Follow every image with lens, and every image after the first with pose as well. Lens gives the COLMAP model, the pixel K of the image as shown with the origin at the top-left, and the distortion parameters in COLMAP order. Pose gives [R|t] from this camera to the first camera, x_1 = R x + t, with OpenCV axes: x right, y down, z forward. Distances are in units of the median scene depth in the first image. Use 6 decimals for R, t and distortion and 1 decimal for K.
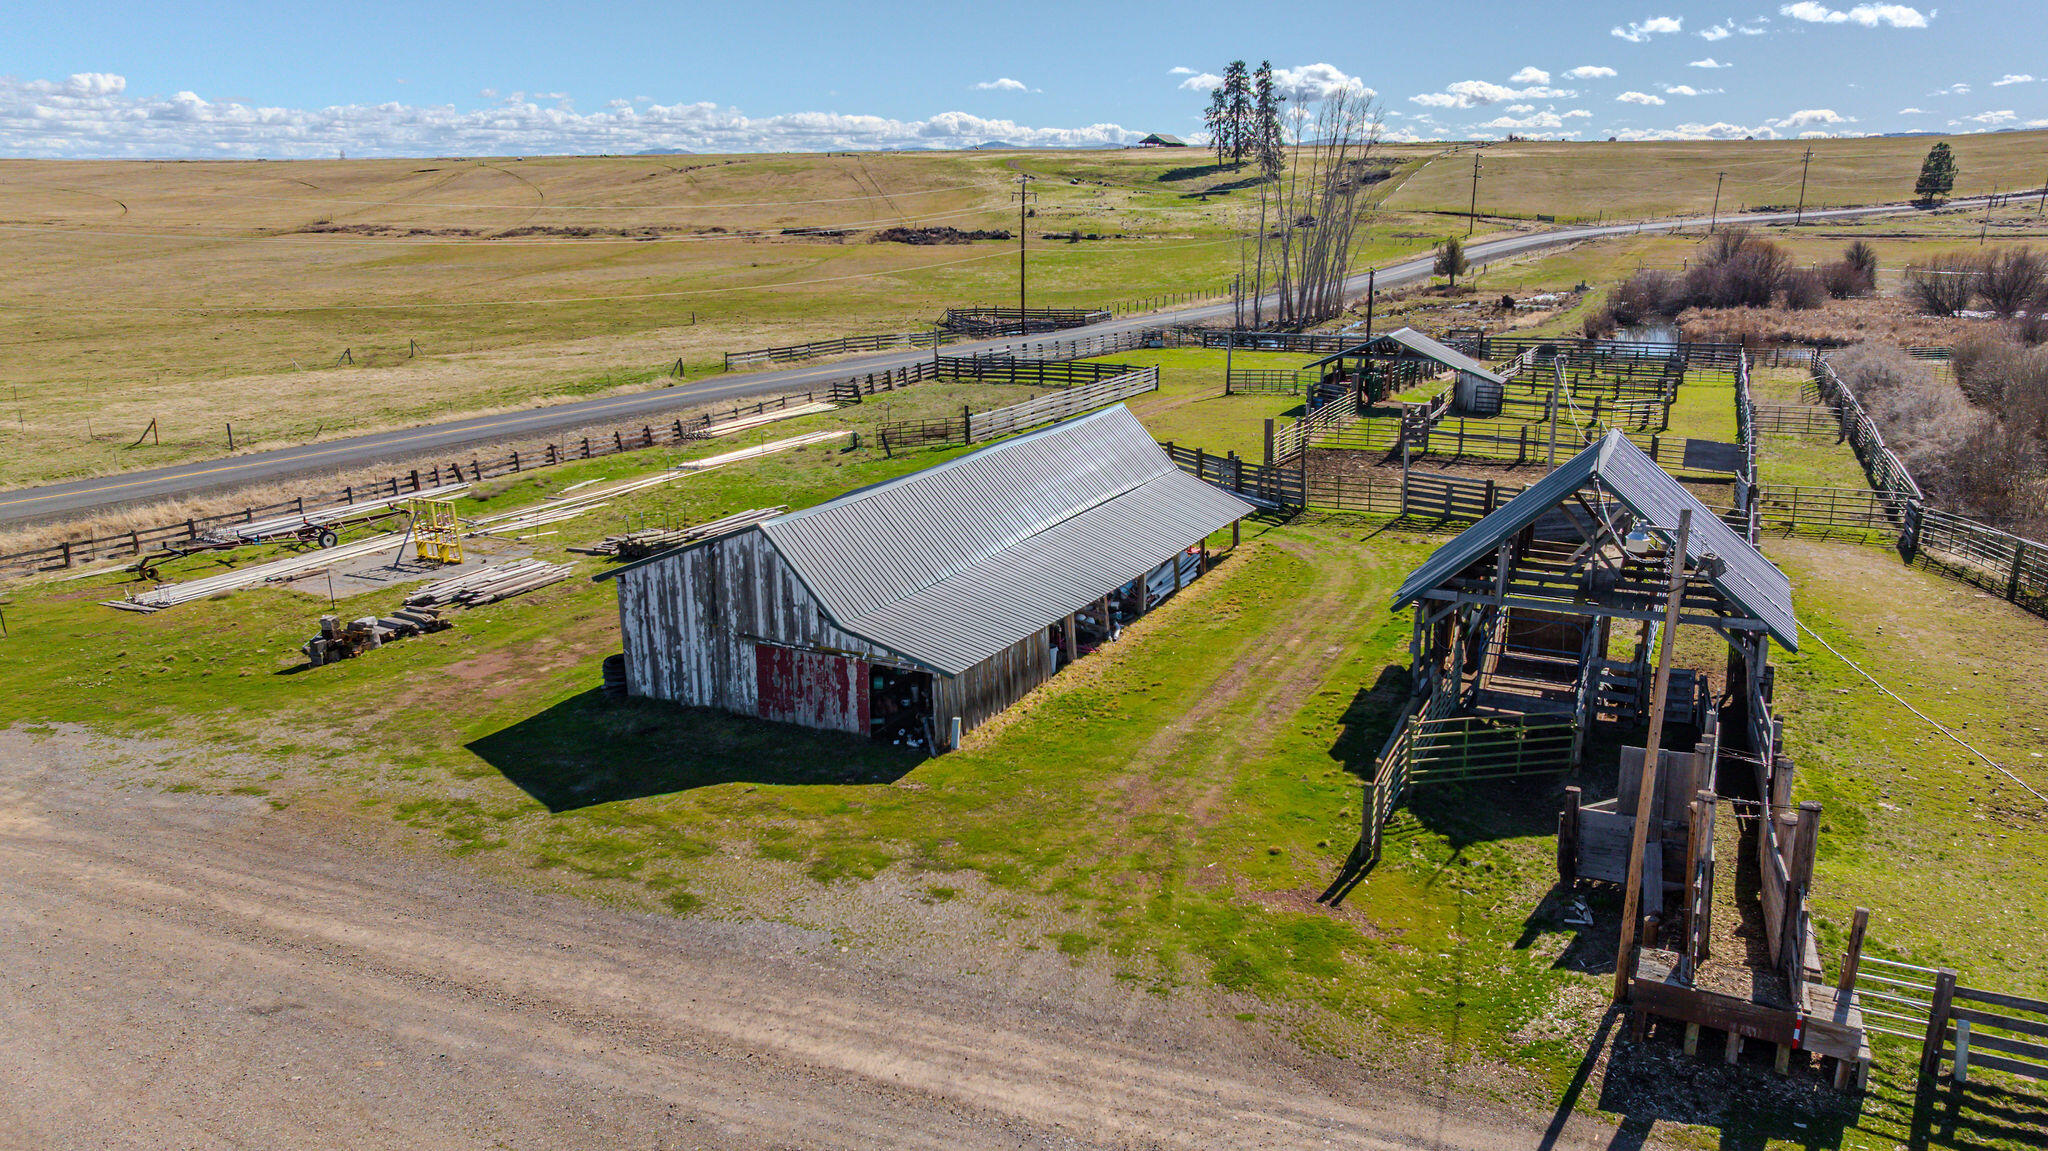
lens RADIAL K [[1454.8, 0, 987.6], [0, 1454.8, 608.6], [0, 0, 1]] dist [-0.037424, 0.060060]
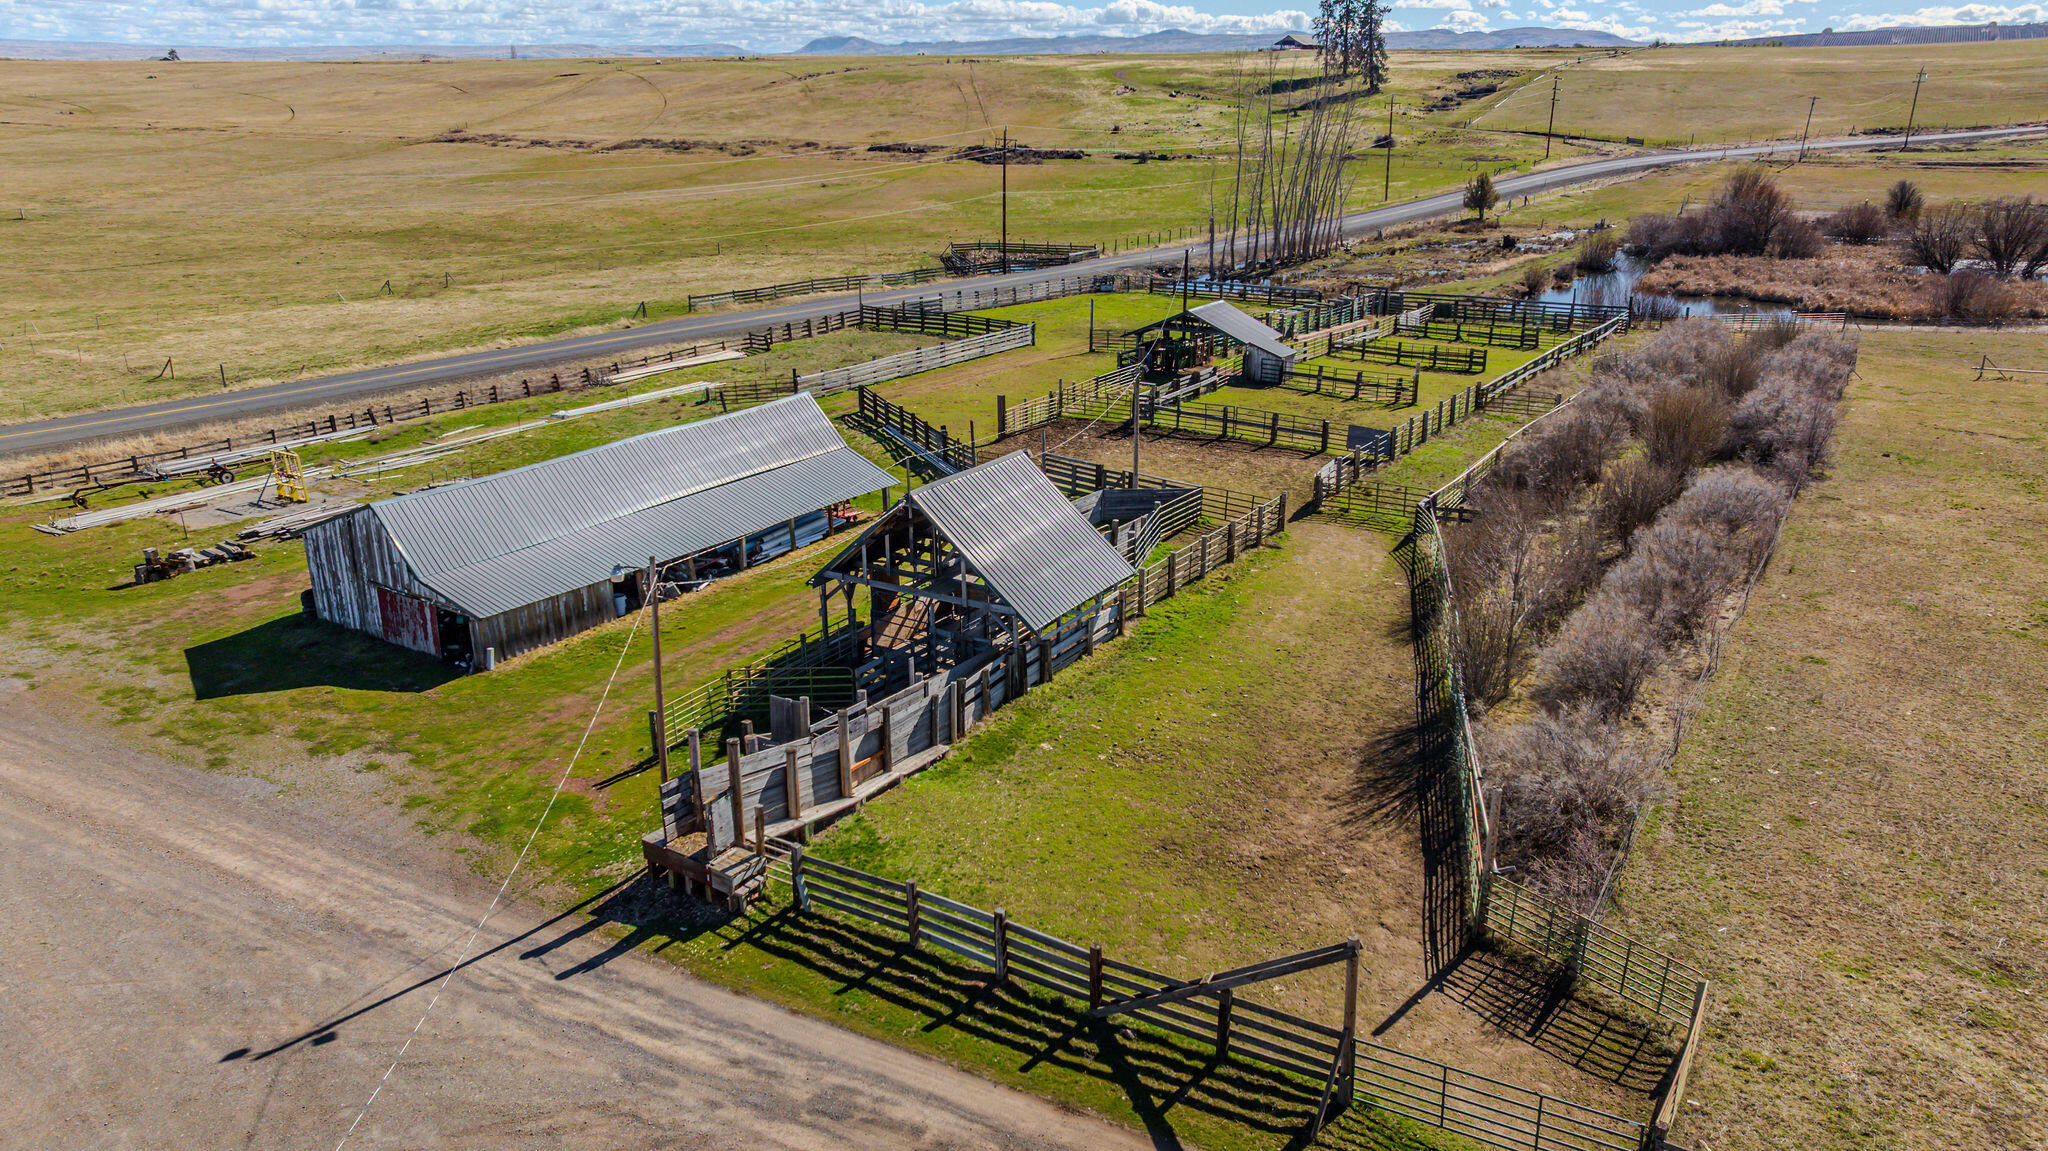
lens RADIAL K [[1454.8, 0, 987.6], [0, 1454.8, 608.6], [0, 0, 1]] dist [-0.037424, 0.060060]
pose [[0.992425, 0.044828, -0.114383, 0.169075], [-0.036505, 0.996601, 0.073844, -0.023278], [0.117304, -0.069109, 0.990689, -0.093228]]
